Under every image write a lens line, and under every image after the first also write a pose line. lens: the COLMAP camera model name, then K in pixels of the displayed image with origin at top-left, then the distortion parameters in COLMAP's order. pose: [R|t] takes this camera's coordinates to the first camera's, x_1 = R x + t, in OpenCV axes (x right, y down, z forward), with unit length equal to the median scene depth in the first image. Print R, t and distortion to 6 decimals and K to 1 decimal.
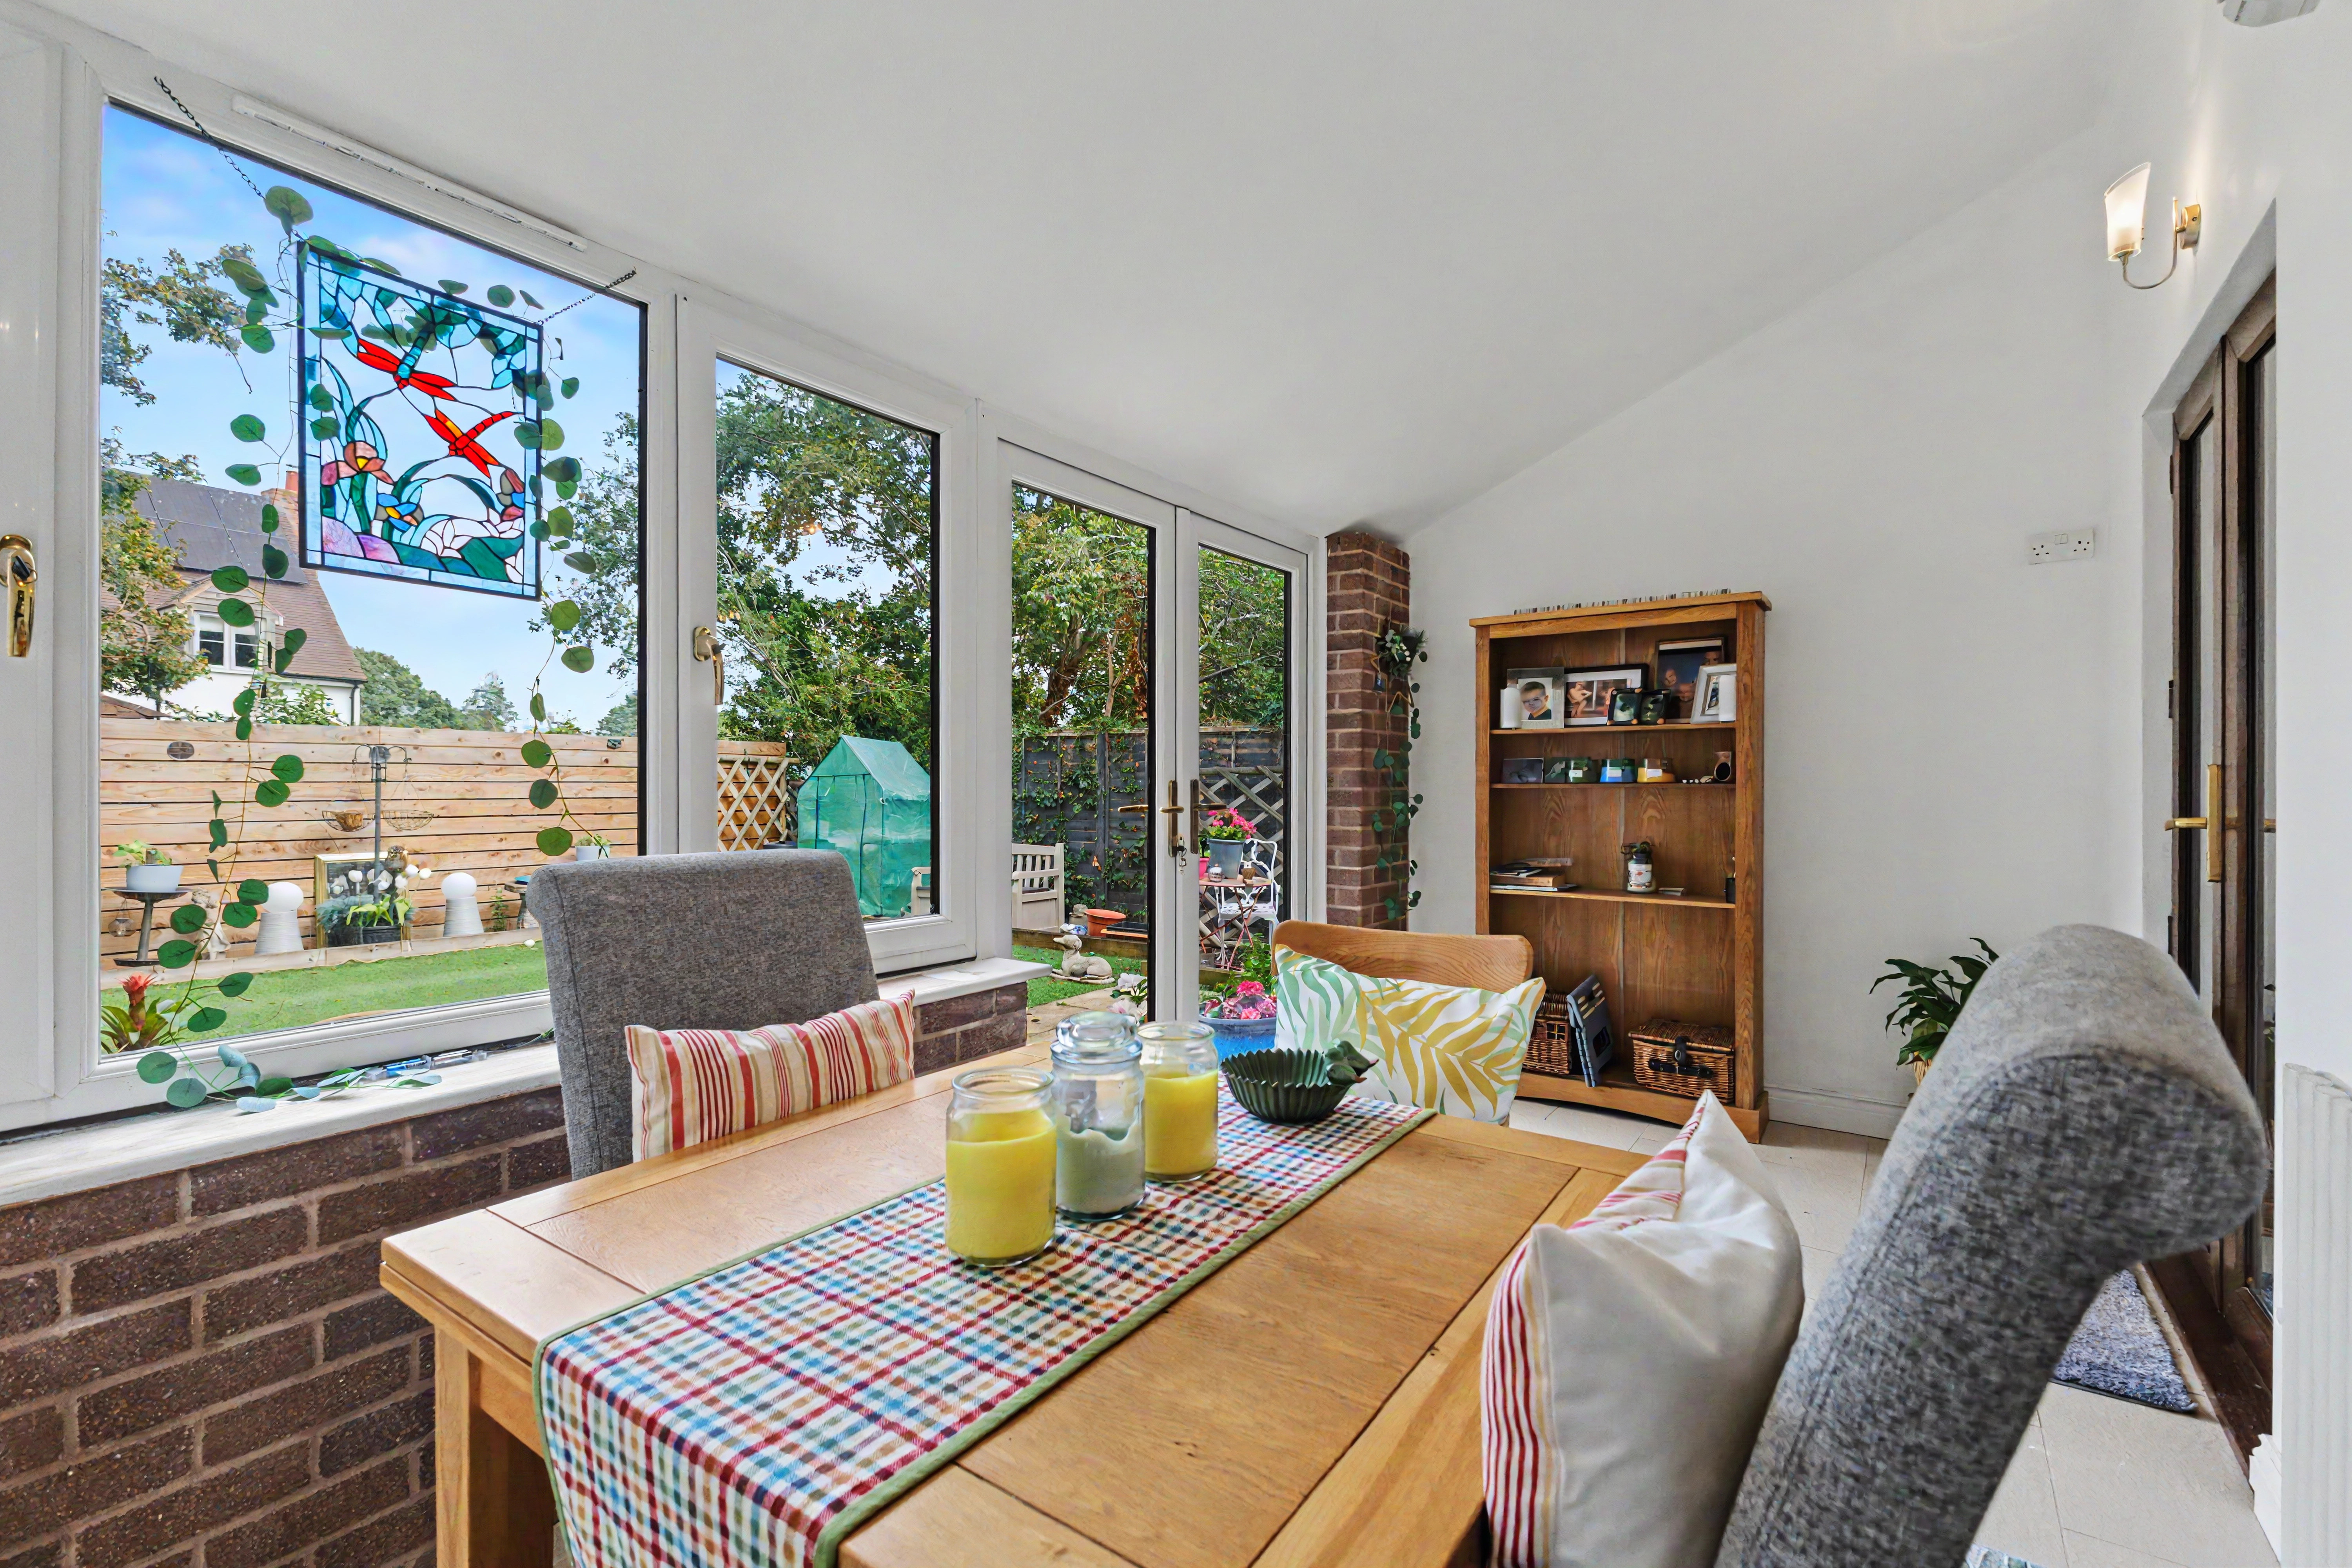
lens RADIAL K [[1021.3, 0, 1179.4], [0, 1021.3, 789.9], [0, 0, 1]] dist [0.012708, -0.003056]
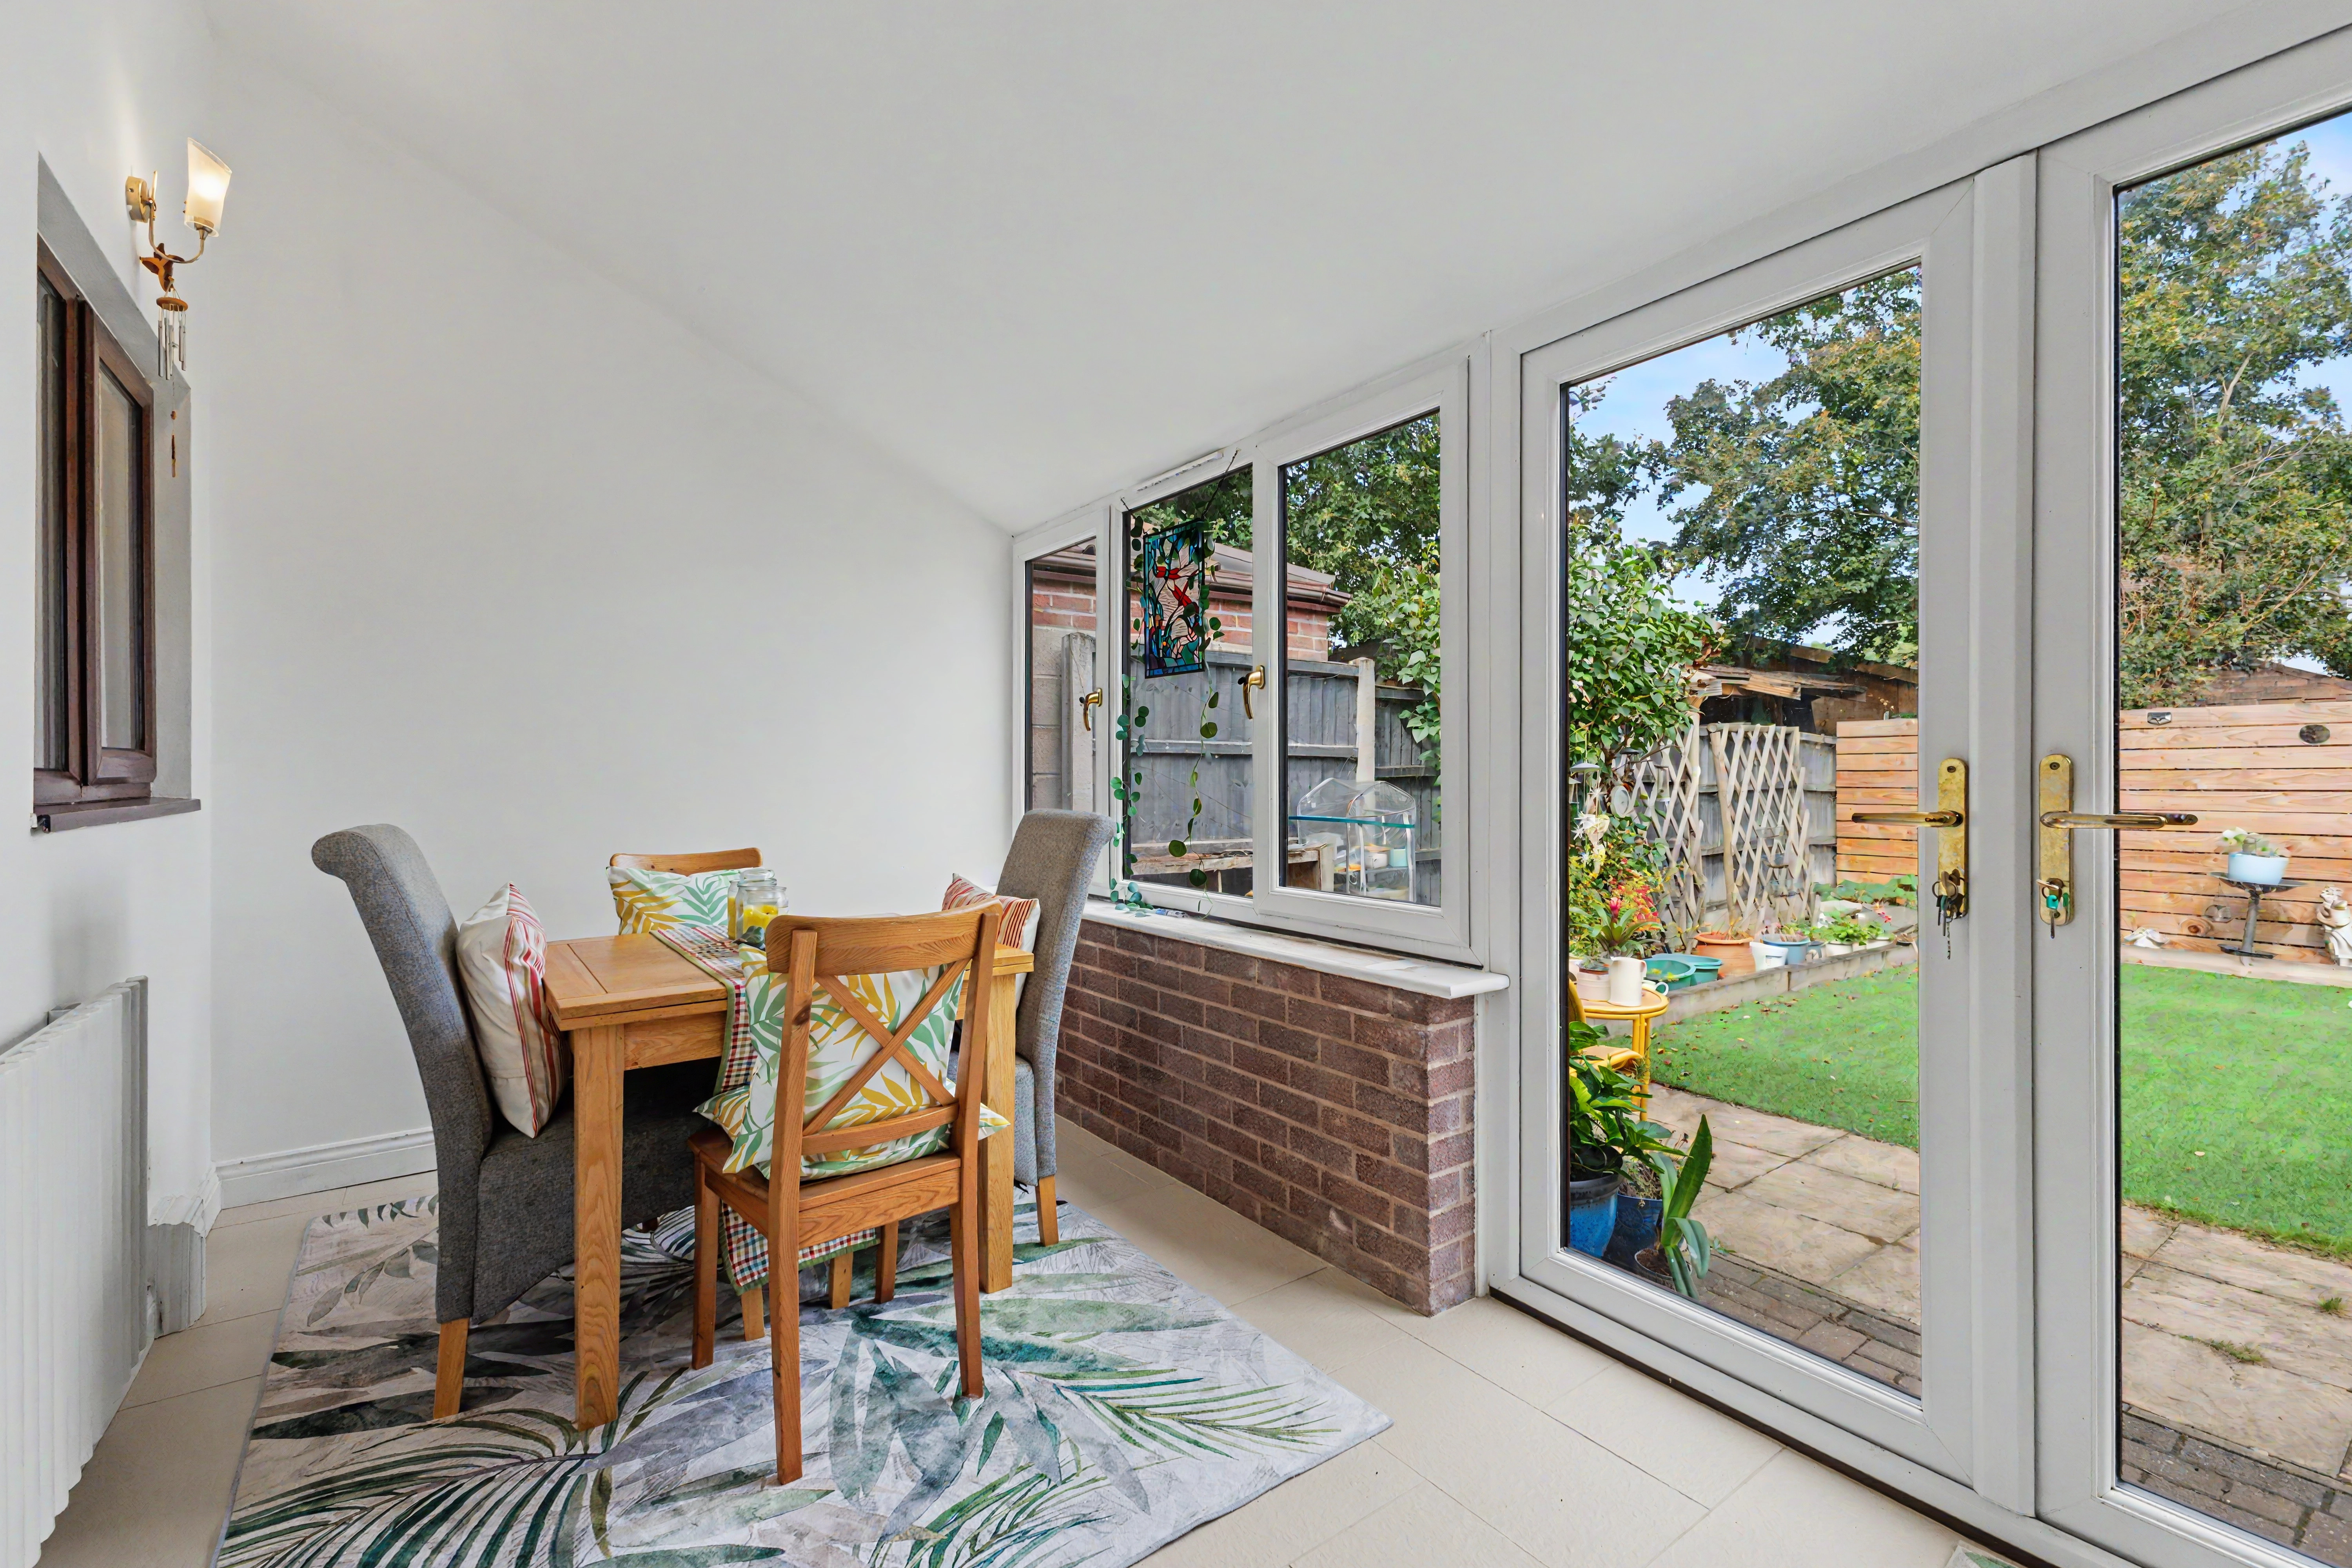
lens RADIAL K [[1021.3, 0, 1183.1], [0, 1021.3, 774.2], [0, 0, 1]] dist [0.012708, -0.003056]
pose [[-0.313681, -0.001550, -0.949527, 0.201954], [-0.000252, 0.999999, -0.001550, -0.000534], [0.949528, -0.000247, -0.313681, 0.287508]]
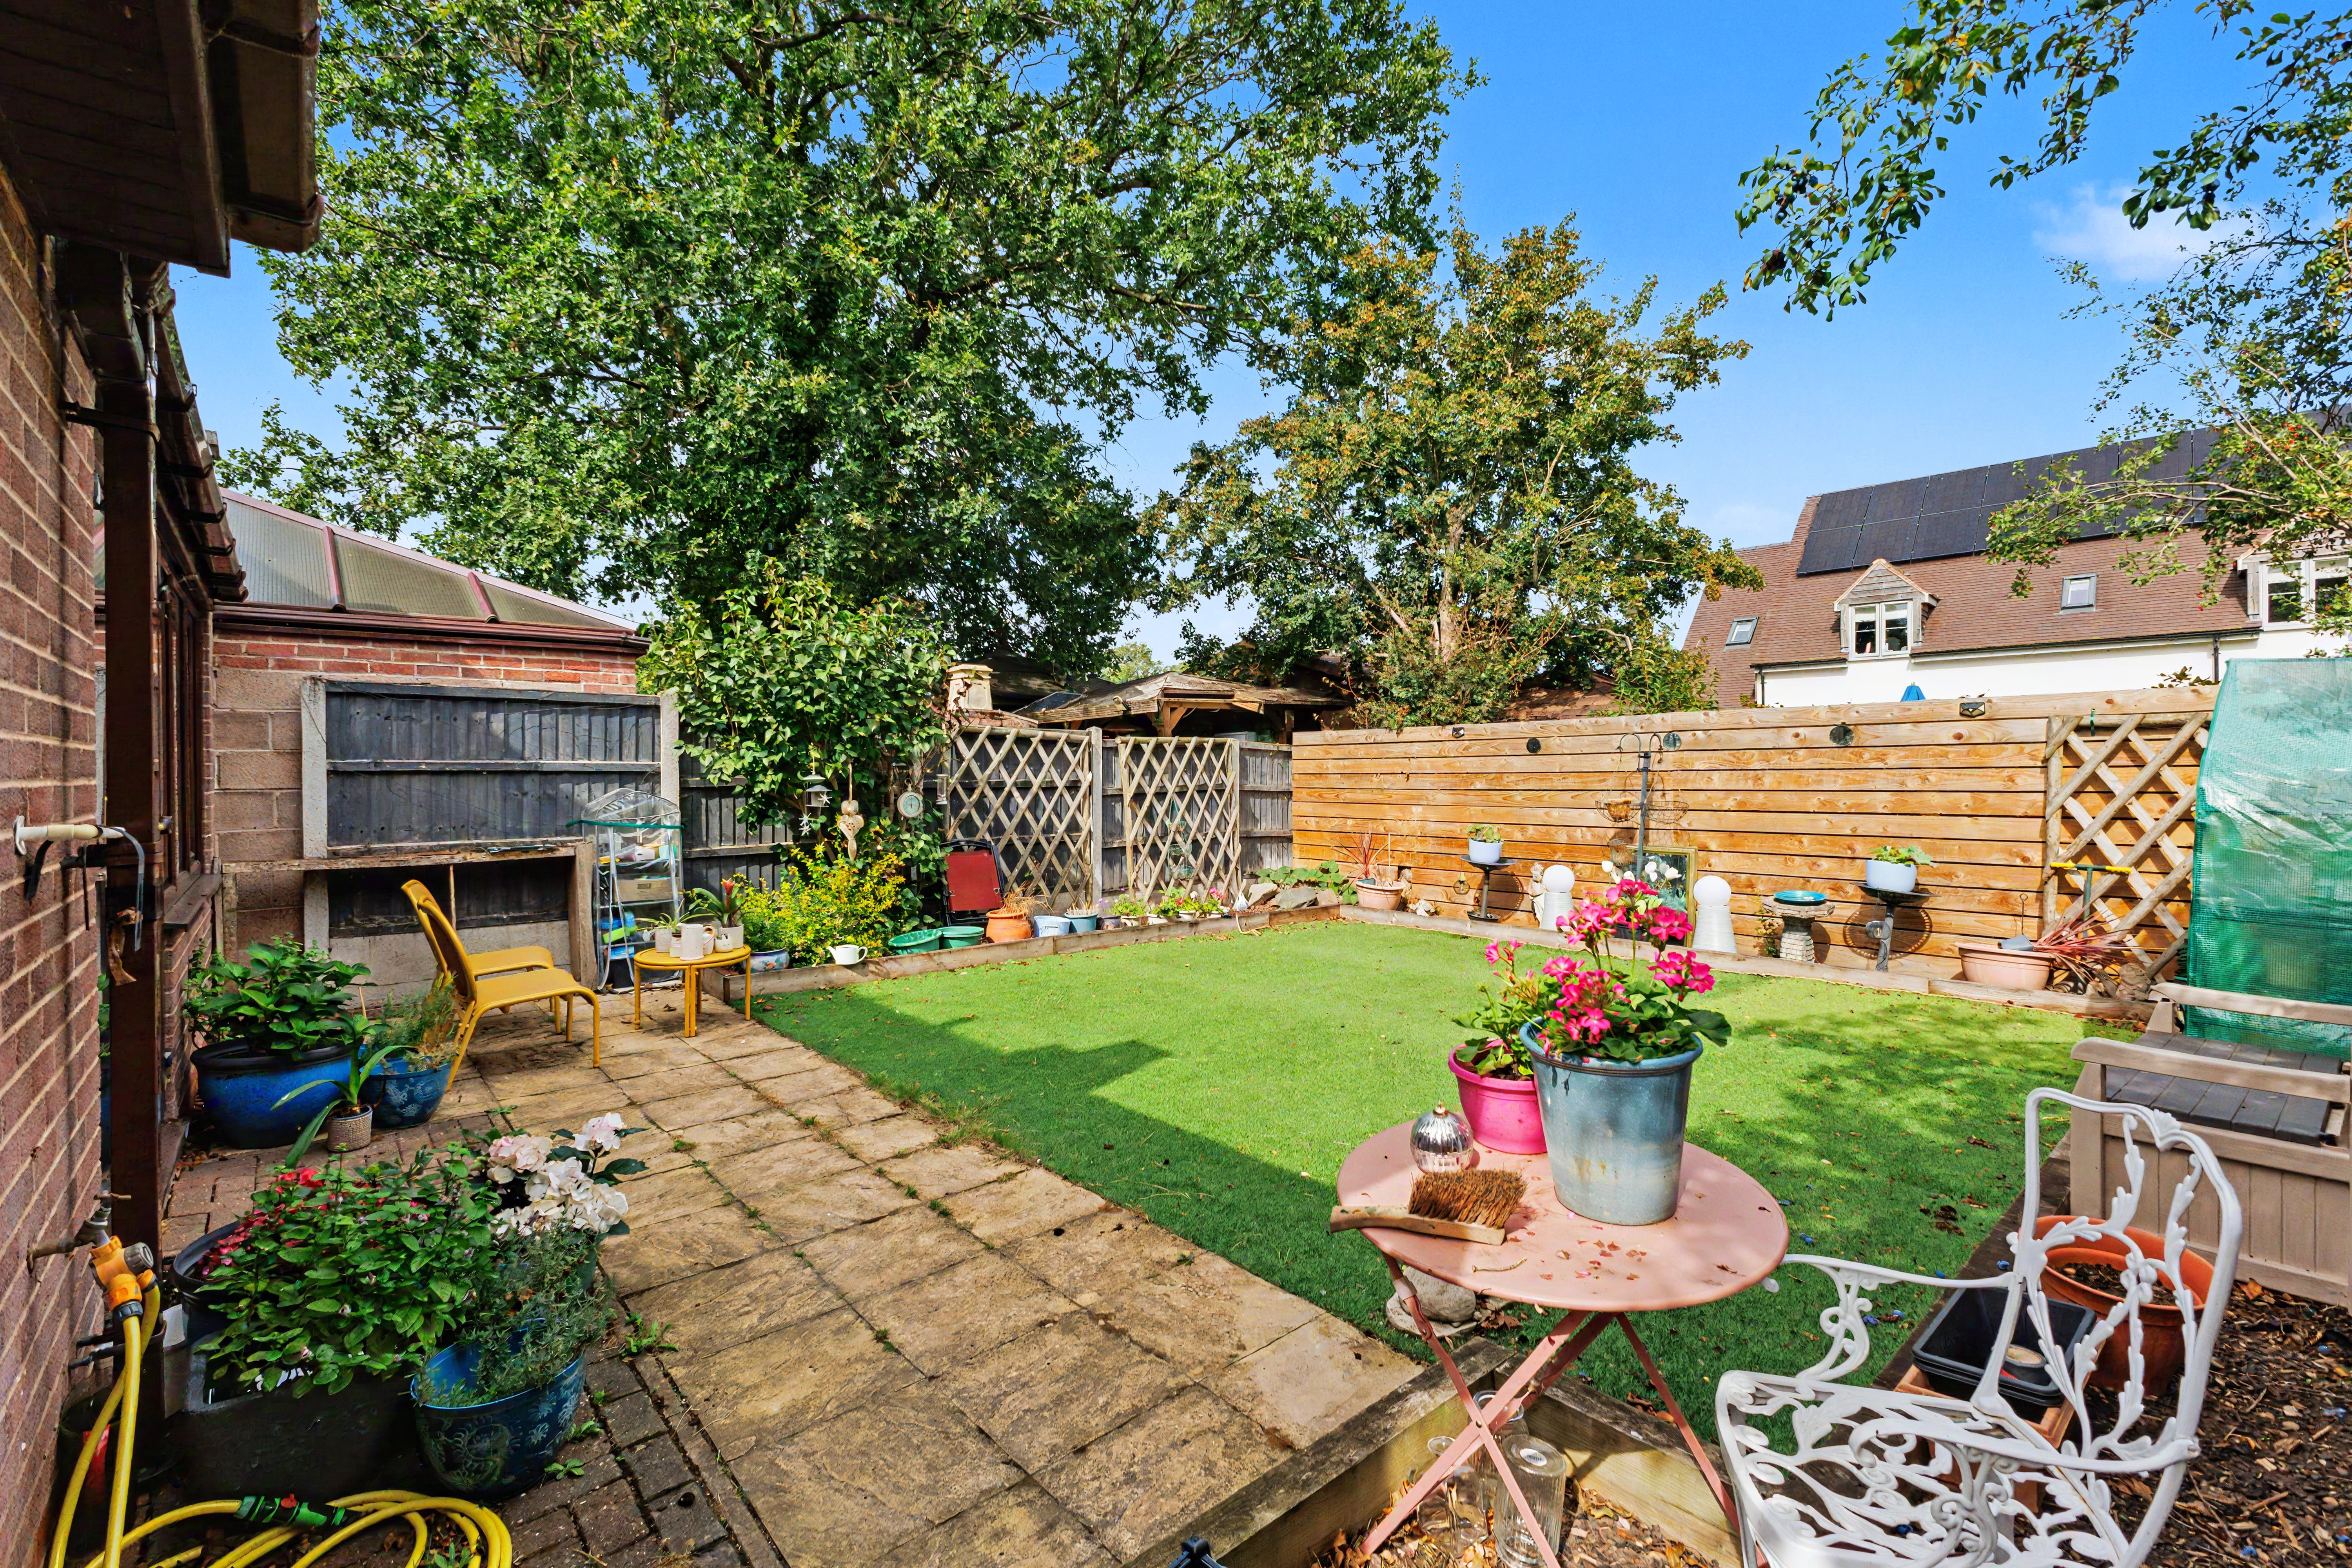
lens RADIAL K [[1021.3, 0, 1177.4], [0, 1021.3, 783.4], [0, 0, 1]] dist [0.012708, -0.003056]
pose [[-0.242305, 0.012583, -0.970118, 0.231675], [0.004893, 0.999919, 0.011747, -0.009580], [0.970188, -0.001900, -0.242347, 0.768278]]
